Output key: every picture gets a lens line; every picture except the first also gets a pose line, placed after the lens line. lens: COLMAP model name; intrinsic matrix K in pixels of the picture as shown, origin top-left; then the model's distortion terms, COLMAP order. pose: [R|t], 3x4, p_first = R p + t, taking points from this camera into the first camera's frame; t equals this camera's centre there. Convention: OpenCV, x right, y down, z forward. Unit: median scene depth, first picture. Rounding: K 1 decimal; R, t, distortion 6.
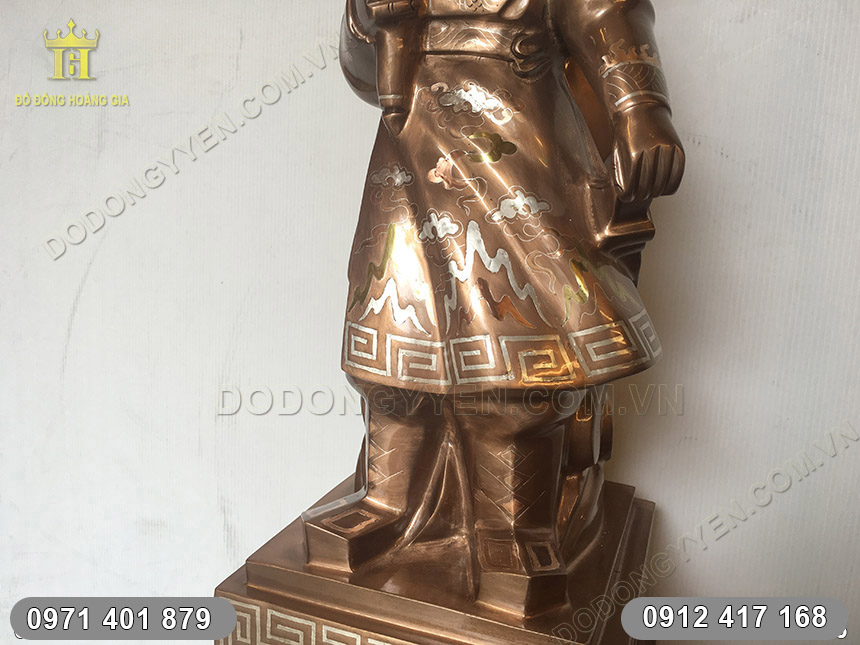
lens RADIAL K [[755.0, 0, 427.6], [0, 755.0, 321.5], [0, 0, 1]] dist [0.053594, -0.053452]
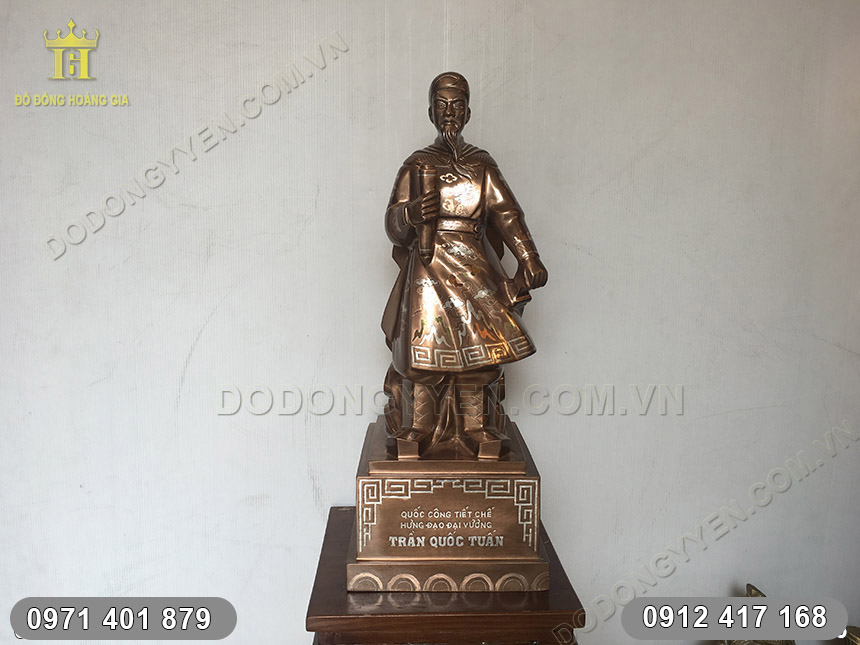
lens RADIAL K [[755.0, 0, 432.8], [0, 755.0, 319.1], [0, 0, 1]] dist [0.053594, -0.053452]
pose [[0.923514, -0.085547, 0.373902, -0.894854], [0.096901, 0.995226, -0.011635, -0.047751], [-0.371122, 0.046977, 0.927395, -1.144884]]
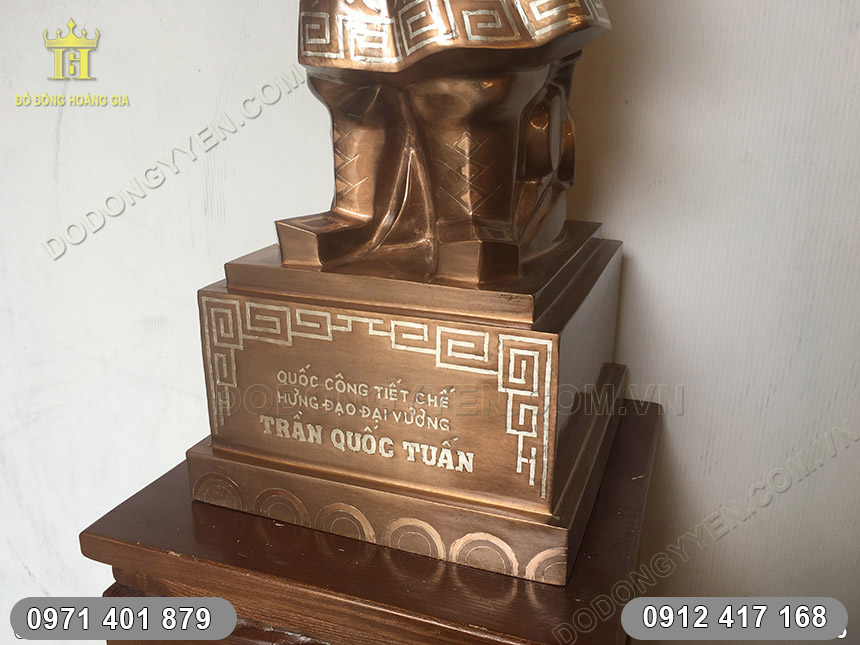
lens RADIAL K [[755.0, 0, 433.1], [0, 755.0, 329.5], [0, 0, 1]] dist [0.053594, -0.053452]
pose [[0.999328, -0.032861, -0.016261, 0.073548], [0.034786, 0.989920, 0.137292, 0.288125], [0.011585, -0.137765, 0.990397, -0.068070]]
